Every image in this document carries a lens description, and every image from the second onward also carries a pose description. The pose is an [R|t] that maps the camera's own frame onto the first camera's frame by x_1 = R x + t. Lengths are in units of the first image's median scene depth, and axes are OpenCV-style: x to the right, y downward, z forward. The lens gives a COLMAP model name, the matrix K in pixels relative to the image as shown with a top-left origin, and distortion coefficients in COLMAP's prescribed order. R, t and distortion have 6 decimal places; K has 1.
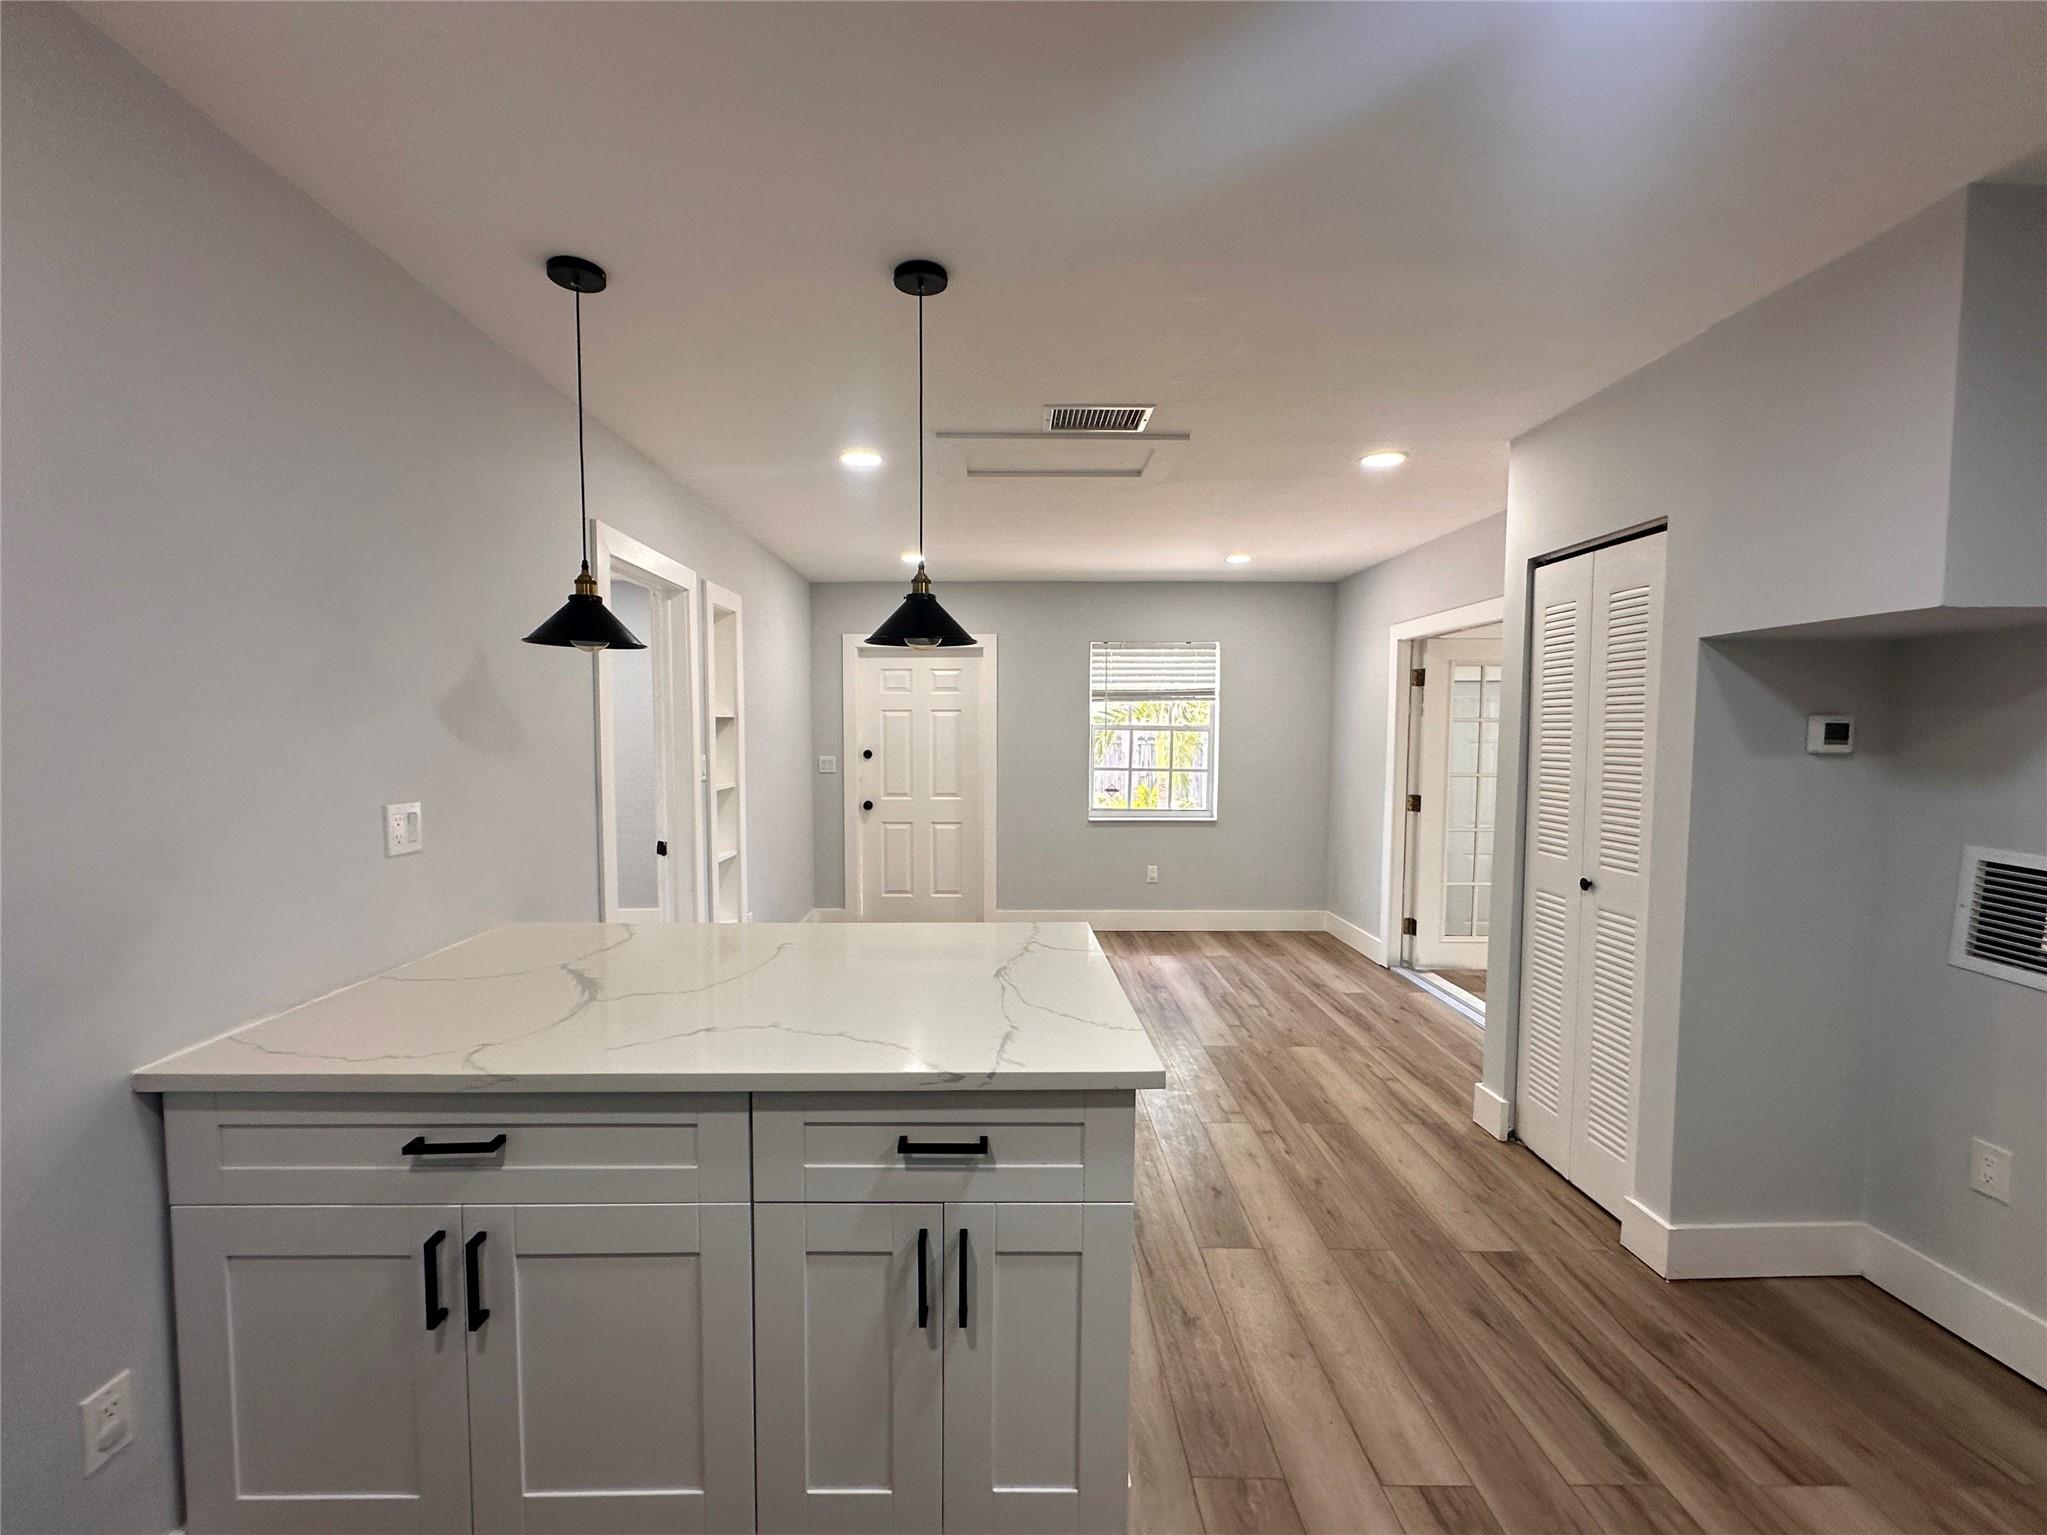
lens RADIAL K [[847.8, 0, 1027.3], [0, 847.8, 792.6], [0, 0, 1]] dist [-0.002287, -0.000272]
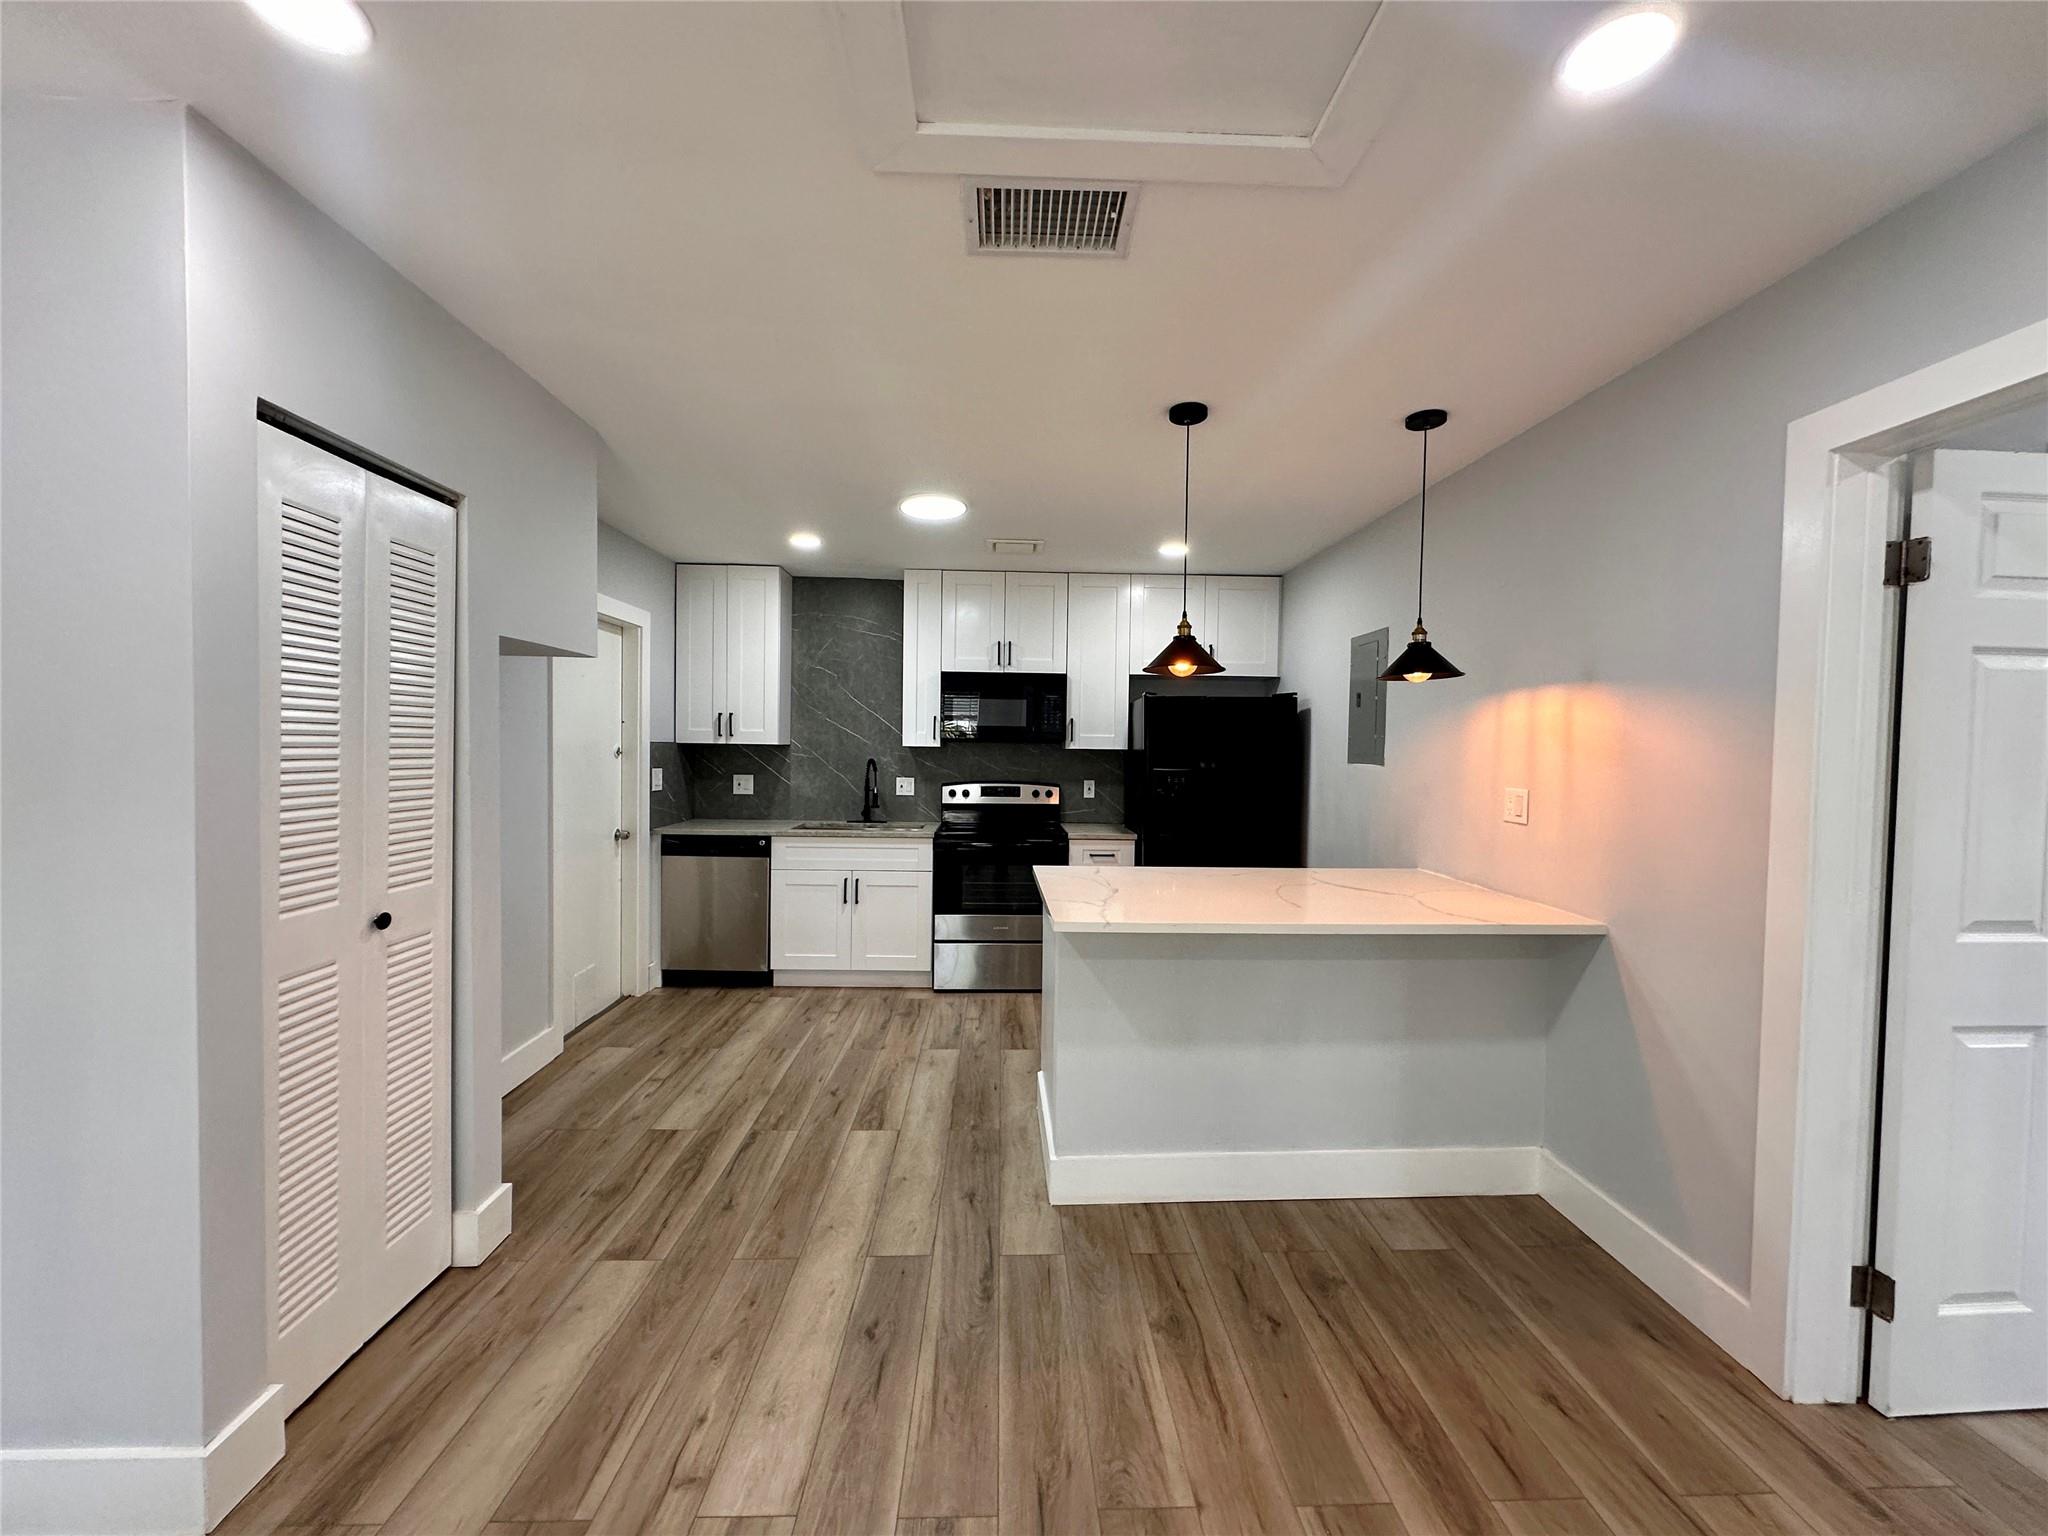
lens RADIAL K [[823.3, 0, 1031.8], [0, 823.3, 769.8], [0, 0, 1]] dist [-0.000057, 0.000482]
pose [[-0.999753, -0.014973, -0.016431, 0.092314], [-0.016443, 0.995502, 0.093298, -0.091859], [0.014960, 0.093545, -0.995503, 1.555645]]
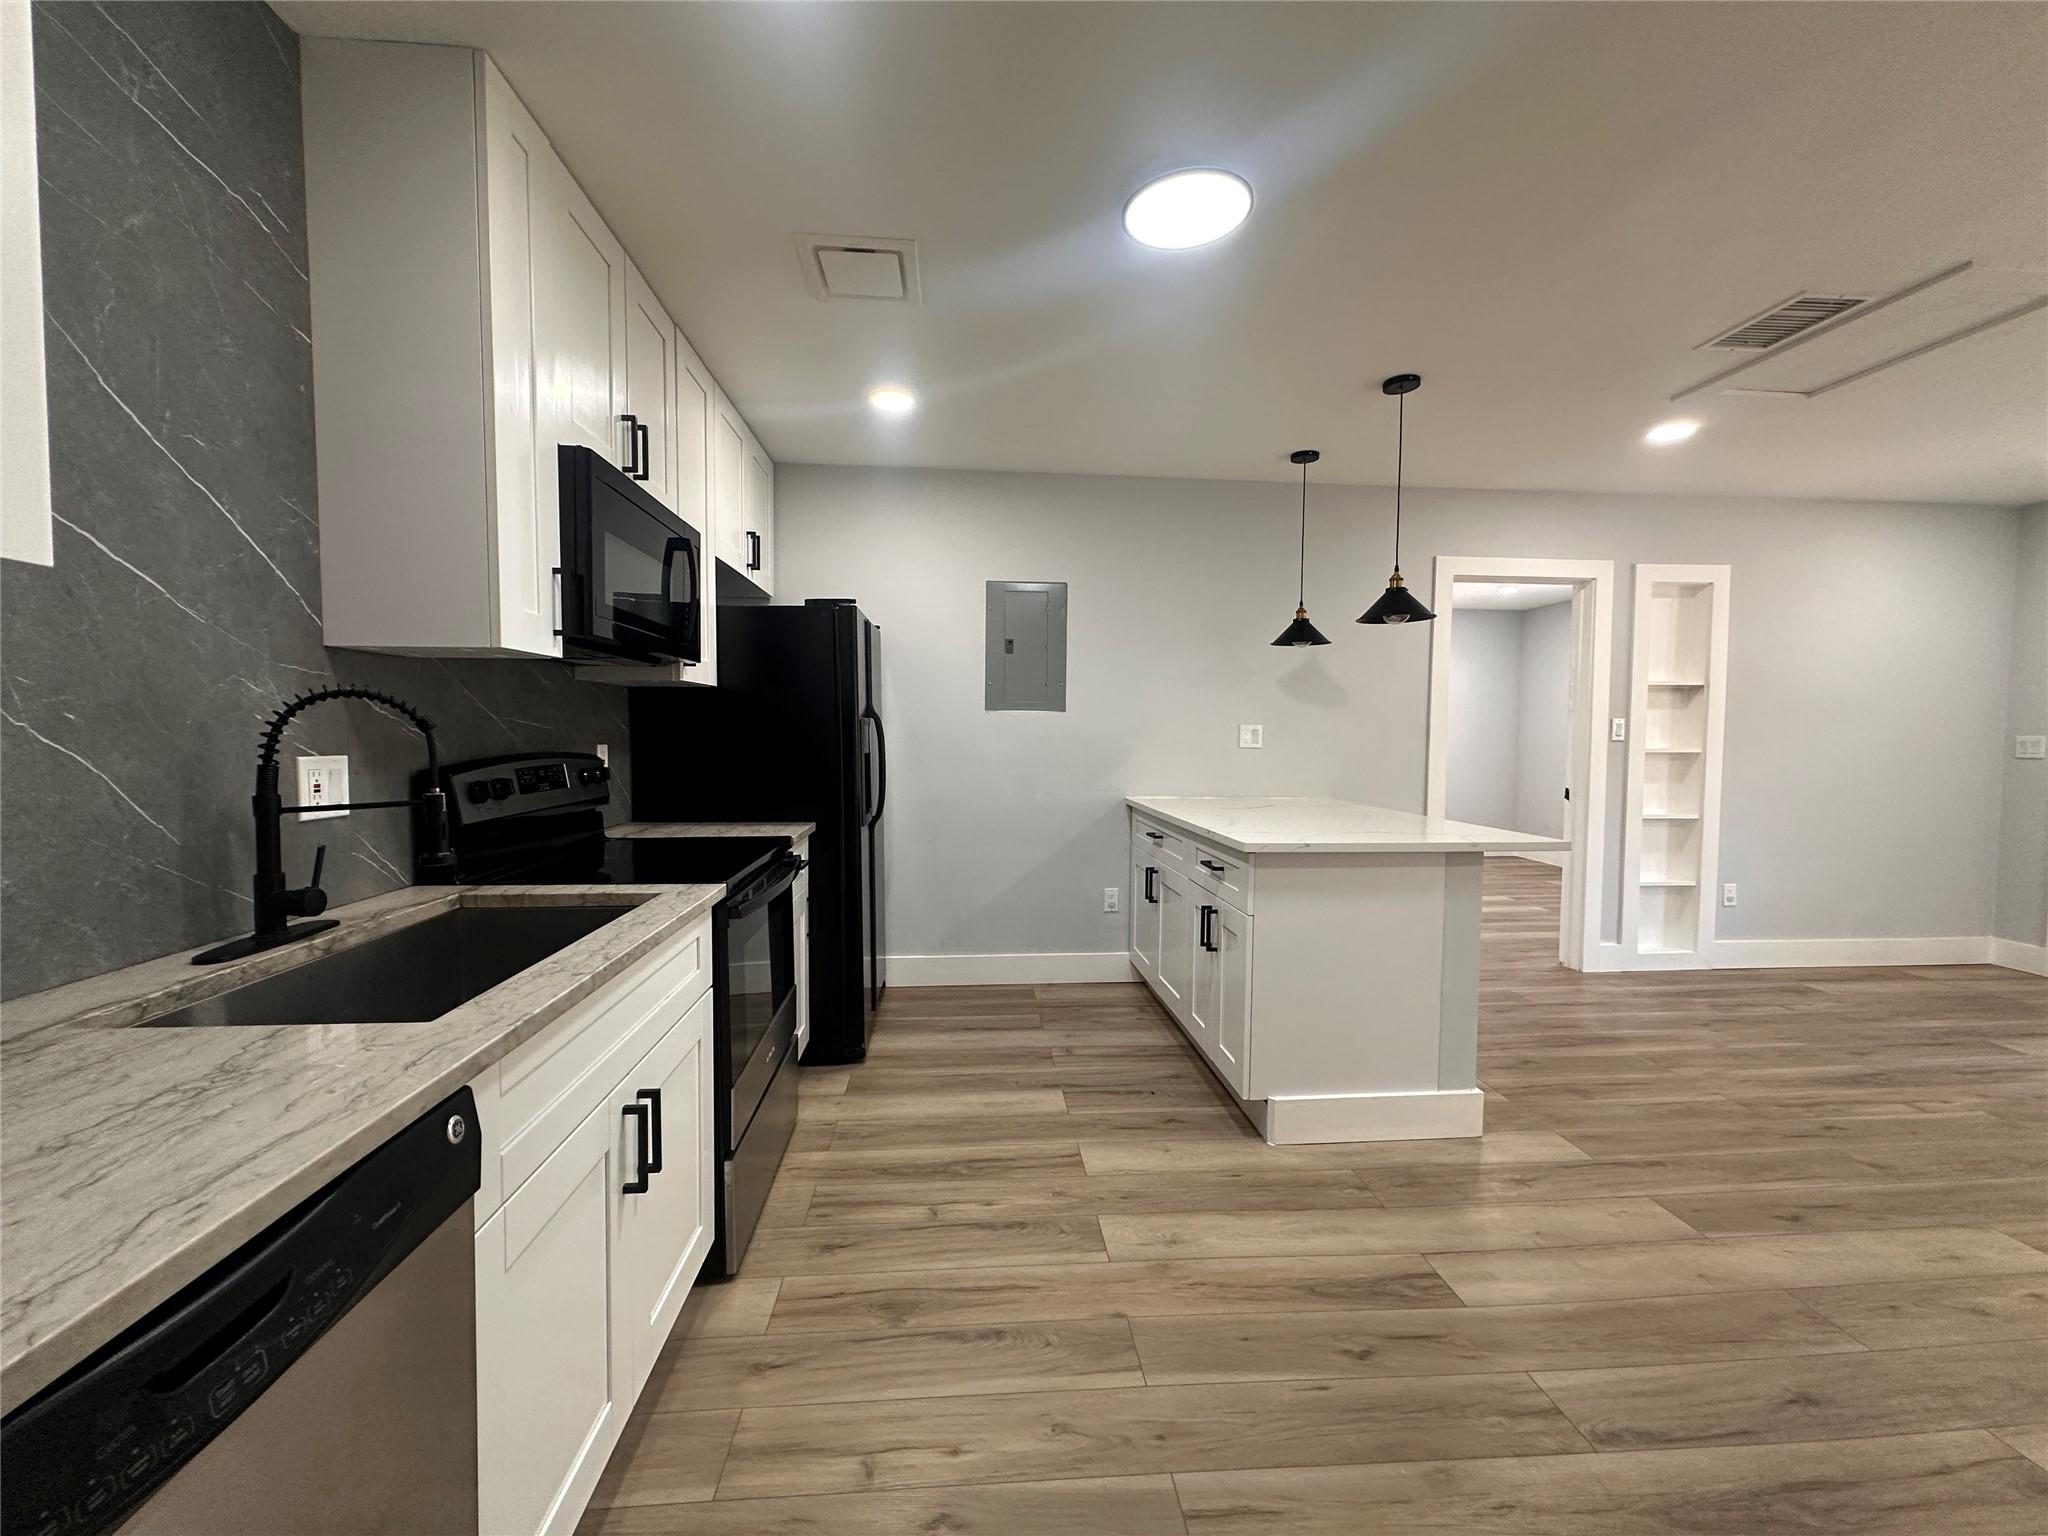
lens RADIAL K [[823.3, 0, 1008.2], [0, 823.3, 768.1], [0, 0, 1]] dist [-0.000057, 0.000482]
pose [[0.066714, 0.045714, -0.996724, 0.877974], [-0.073766, 0.996442, 0.040764, 0.053771], [0.995042, 0.070805, 0.069849, 0.141344]]
